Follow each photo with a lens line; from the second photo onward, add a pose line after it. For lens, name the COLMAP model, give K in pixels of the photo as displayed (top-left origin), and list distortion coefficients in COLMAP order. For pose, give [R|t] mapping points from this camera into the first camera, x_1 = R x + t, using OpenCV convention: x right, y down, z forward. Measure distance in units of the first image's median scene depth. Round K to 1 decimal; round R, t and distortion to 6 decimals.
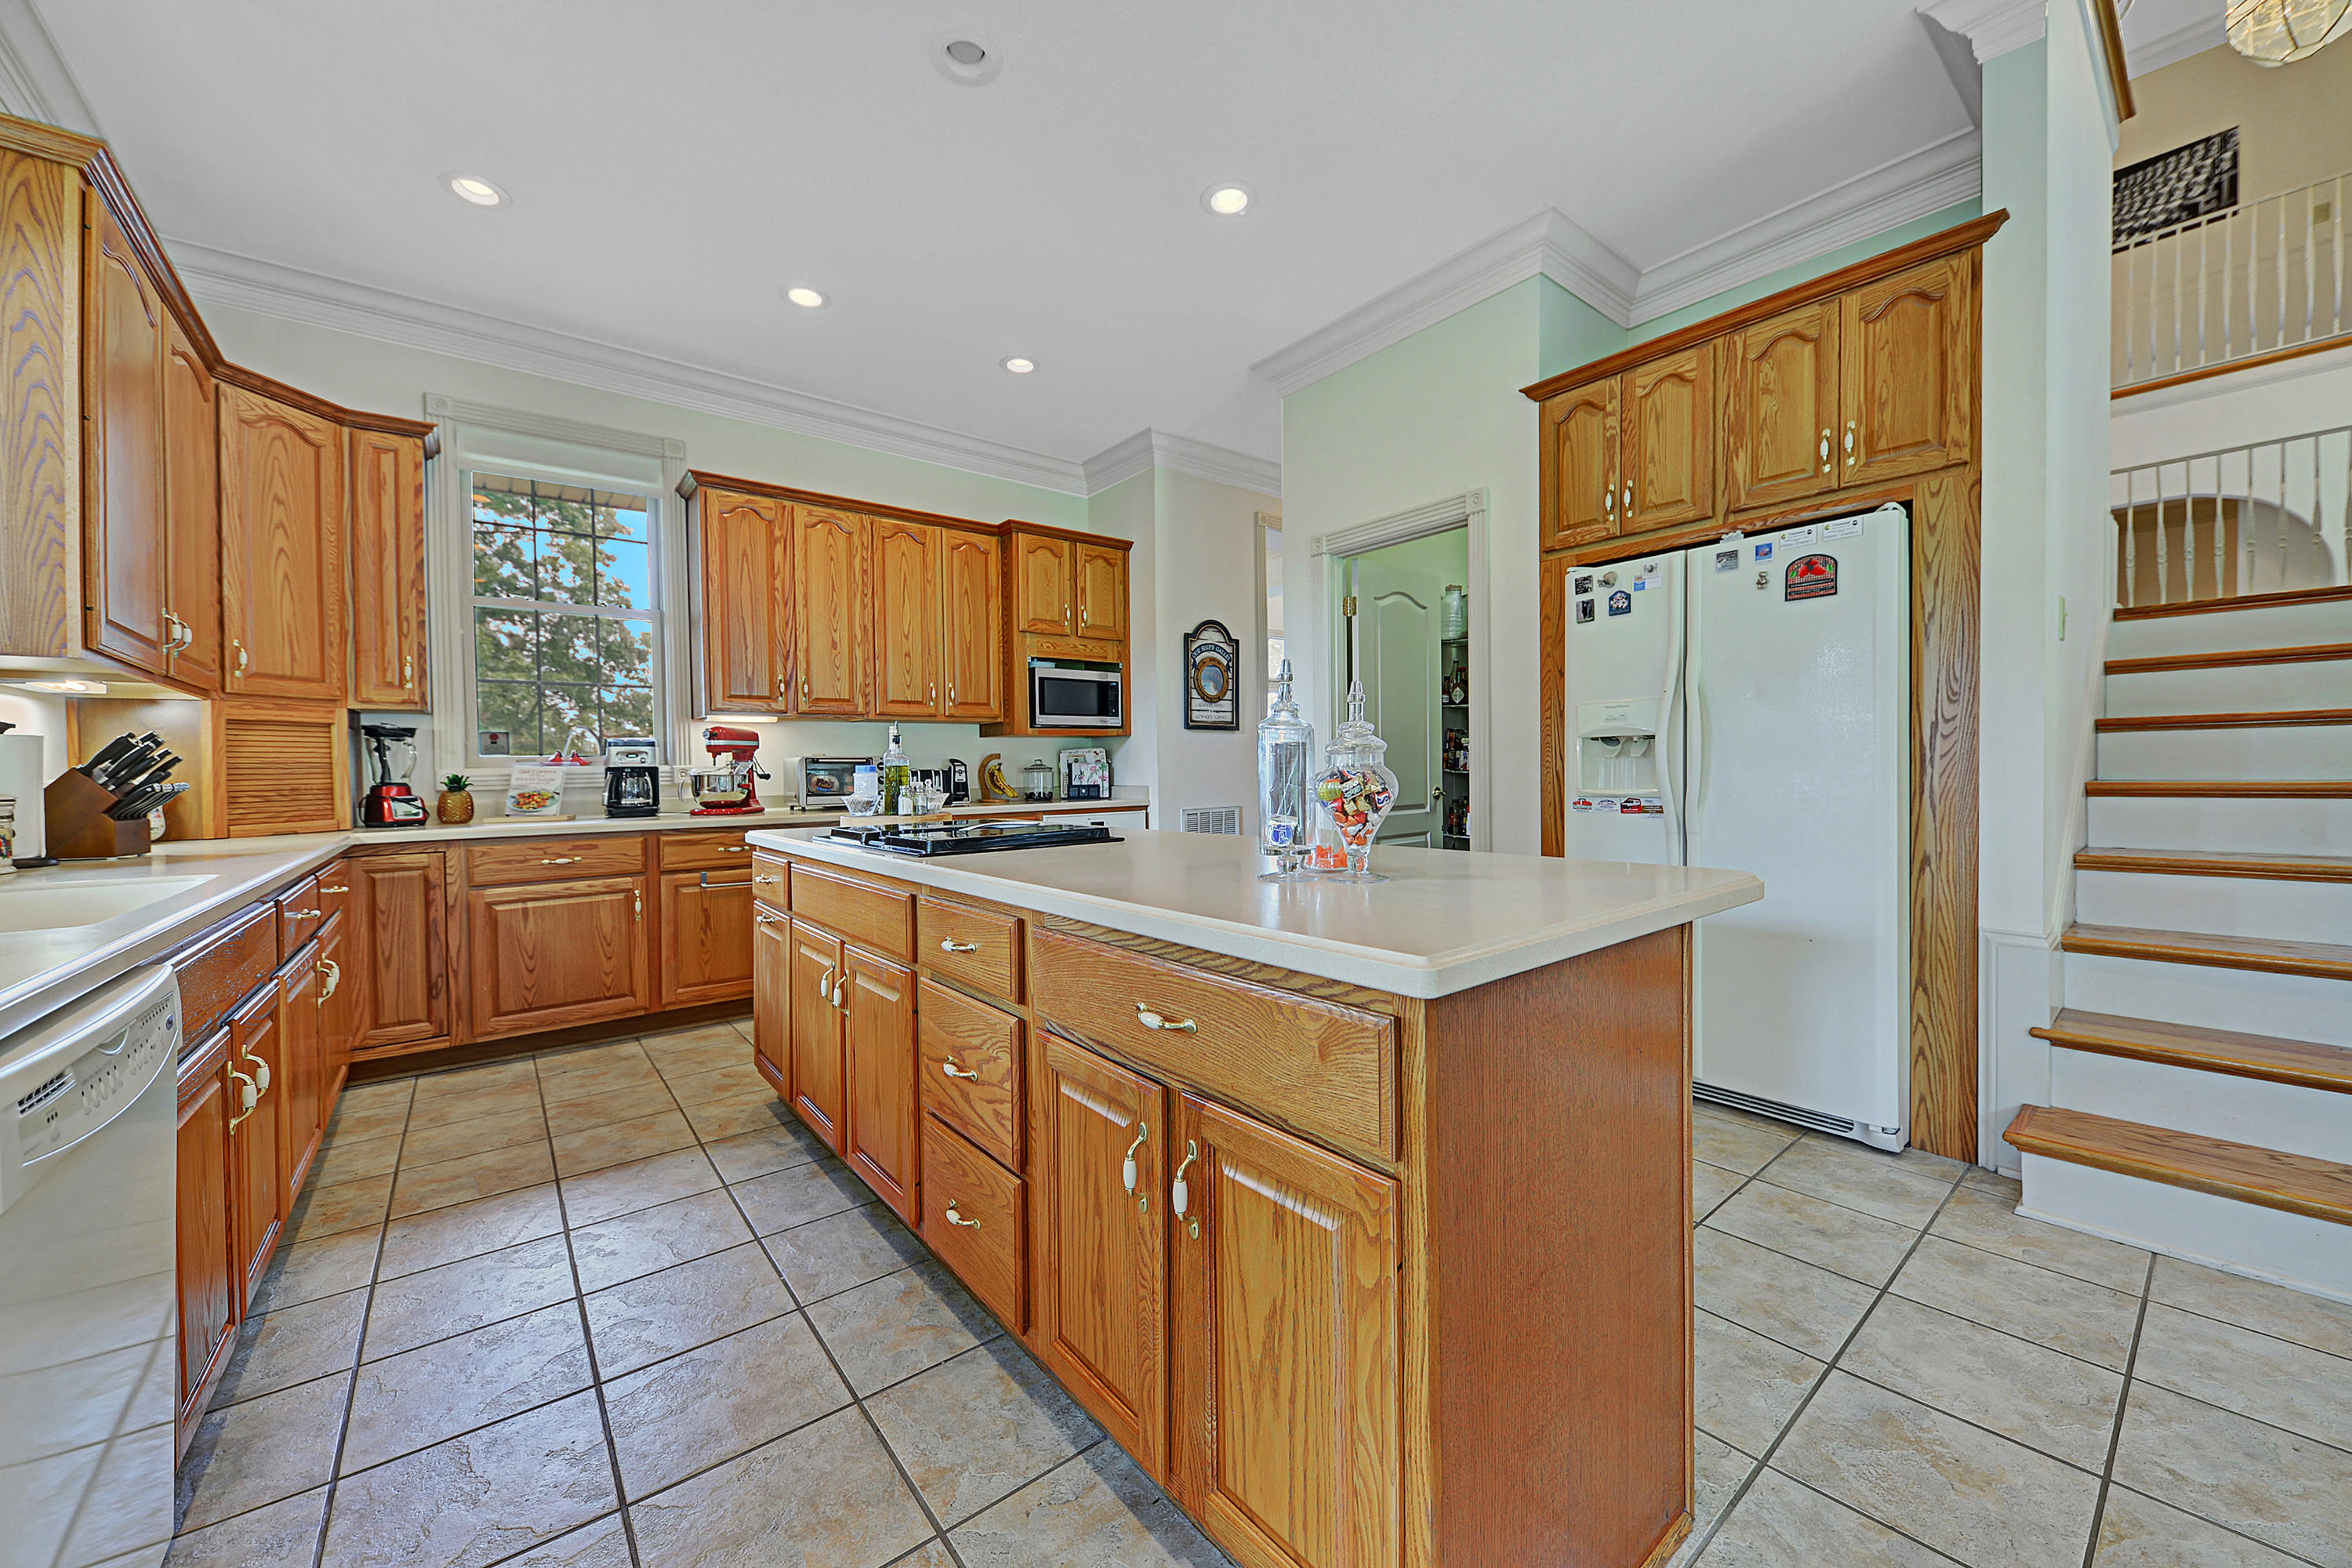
lens RADIAL K [[866.7, 0, 1171.7], [0, 866.7, 782.0], [0, 0, 1]] dist [0.009698, -0.000027]
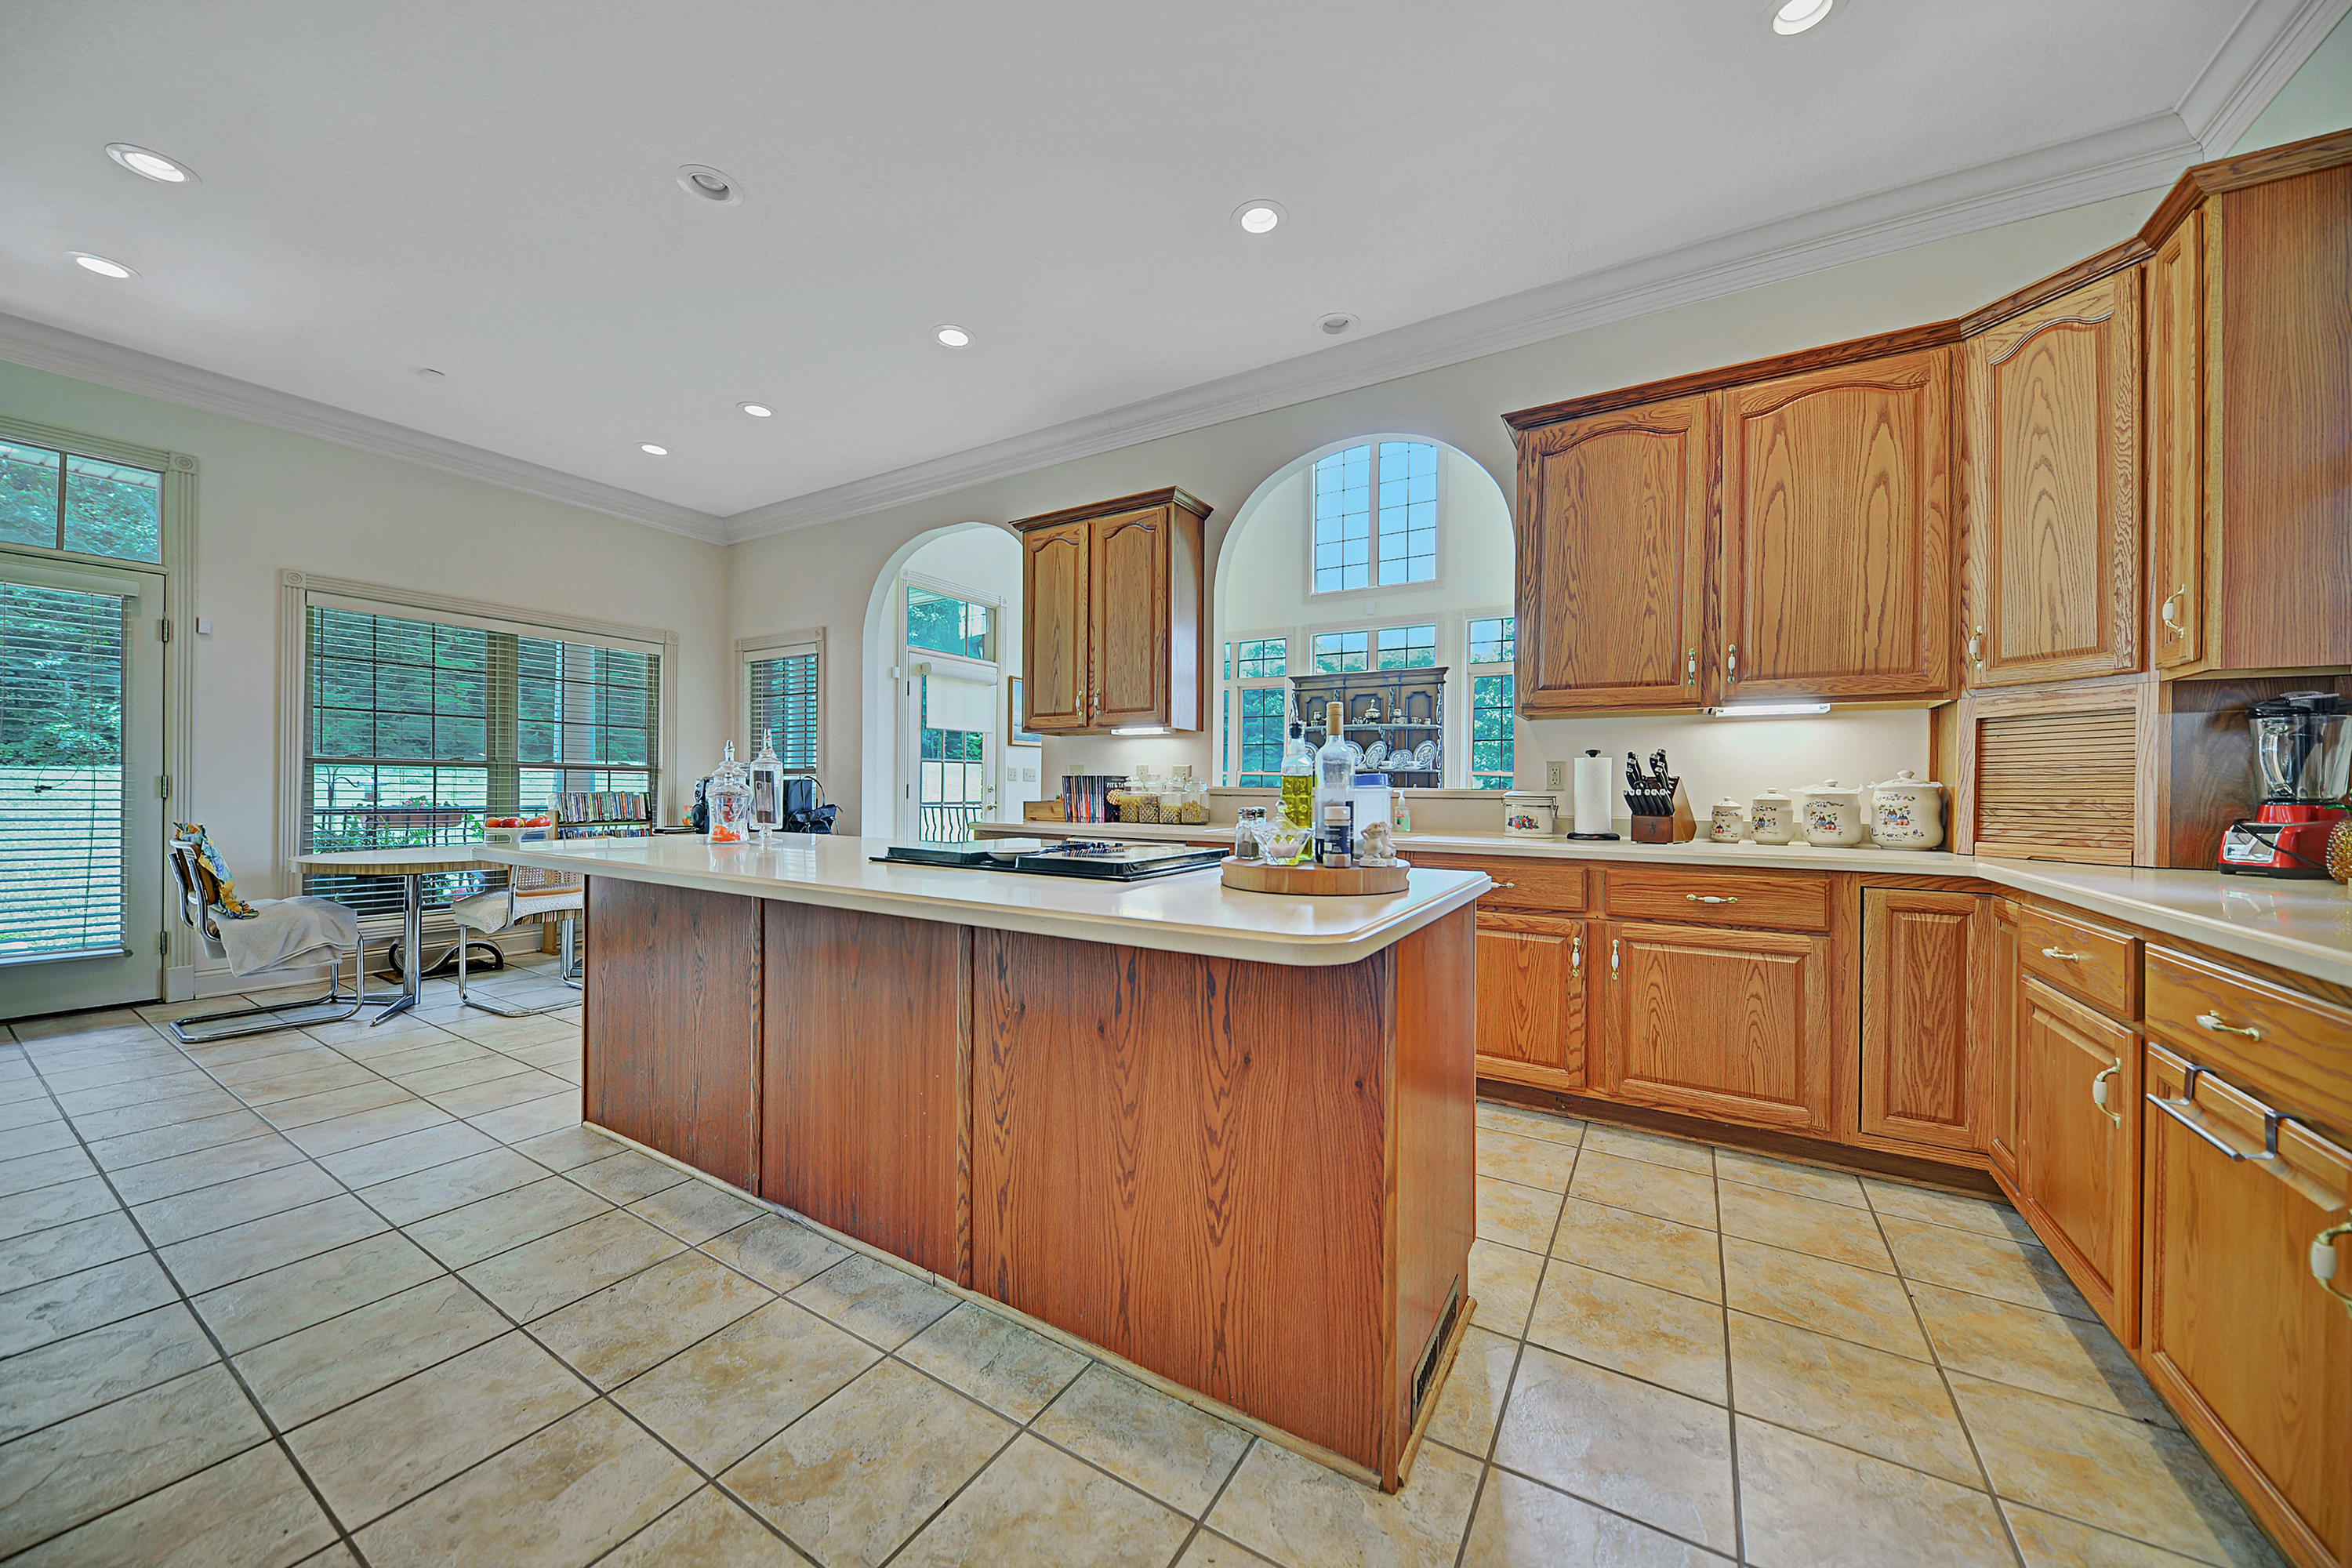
lens RADIAL K [[834.6, 0, 1168.1], [0, 834.6, 776.2], [0, 0, 1]] dist [0.000145, -0.000574]
pose [[-0.941764, -0.000280, -0.336275, -0.042662], [-0.000726, 0.999999, 0.001202, -0.015727], [0.336274, 0.001376, -0.941763, 1.493044]]
